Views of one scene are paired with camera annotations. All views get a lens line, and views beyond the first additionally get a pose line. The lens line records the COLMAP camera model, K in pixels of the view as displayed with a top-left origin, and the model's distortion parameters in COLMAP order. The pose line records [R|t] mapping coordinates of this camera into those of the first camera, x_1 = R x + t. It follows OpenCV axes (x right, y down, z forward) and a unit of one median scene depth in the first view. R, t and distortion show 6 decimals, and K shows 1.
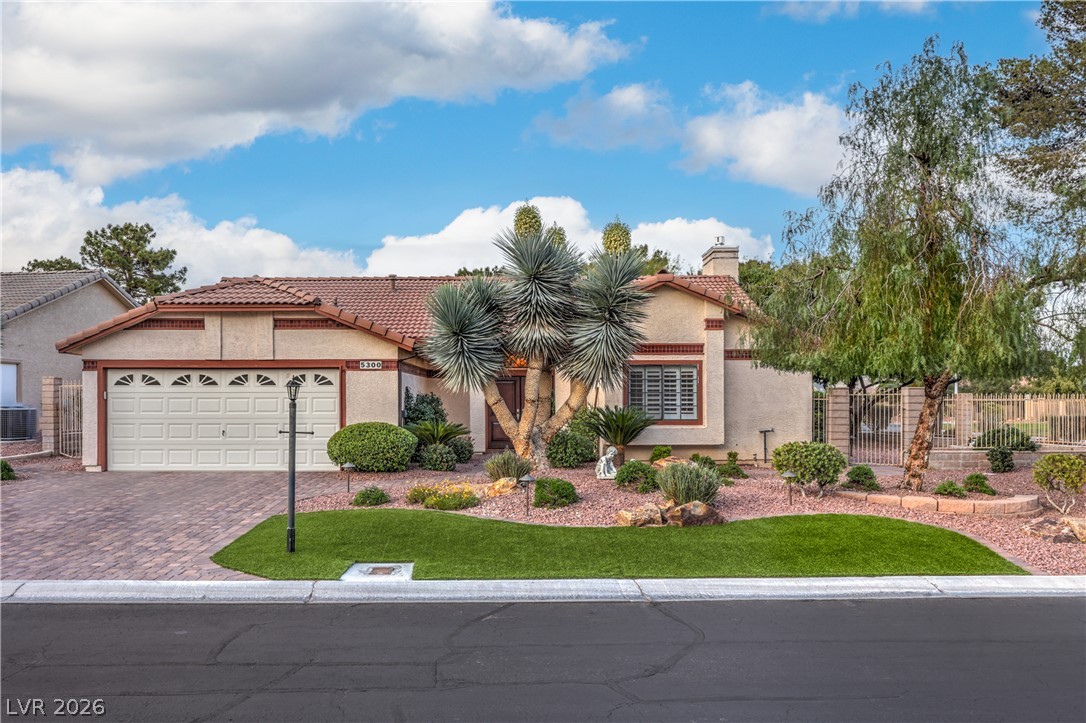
lens RADIAL K [[847.2, 0, 546.4], [0, 847.2, 359.8], [0, 0, 1]] dist [0.045538, 0.001181]
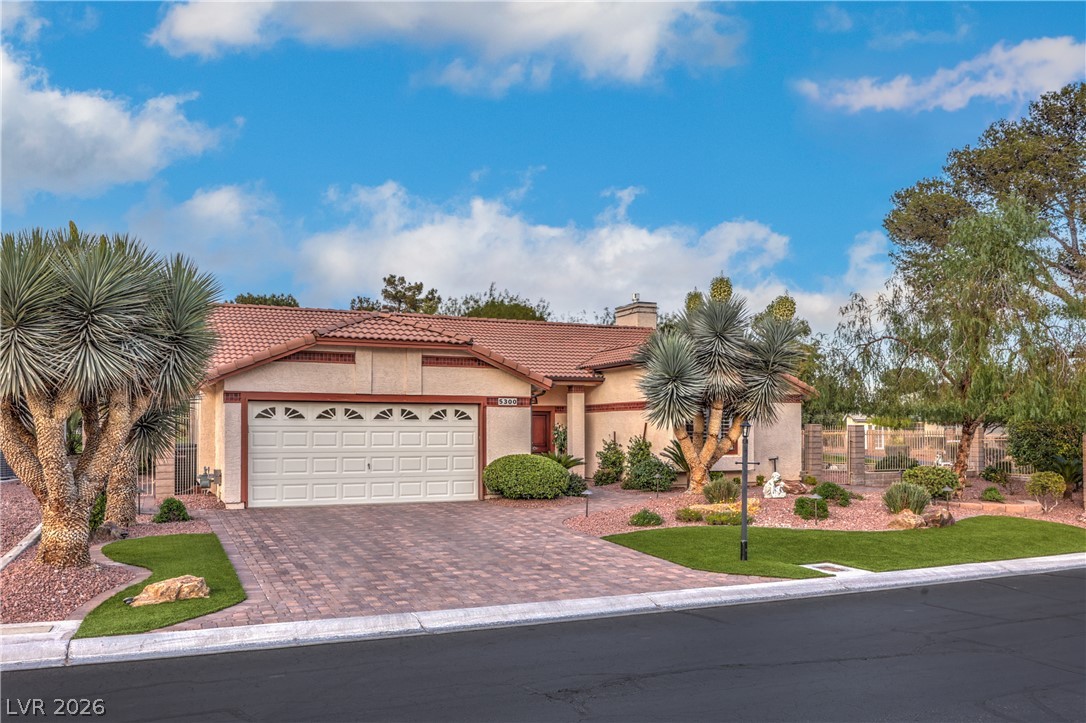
lens RADIAL K [[847.2, 0, 546.4], [0, 847.2, 359.8], [0, 0, 1]] dist [0.045538, 0.001181]
pose [[0.909897, 0.037388, 0.413145, -0.608423], [-0.021458, 0.998839, -0.043131, -0.001608], [-0.414278, 0.030380, 0.909643, -0.008566]]
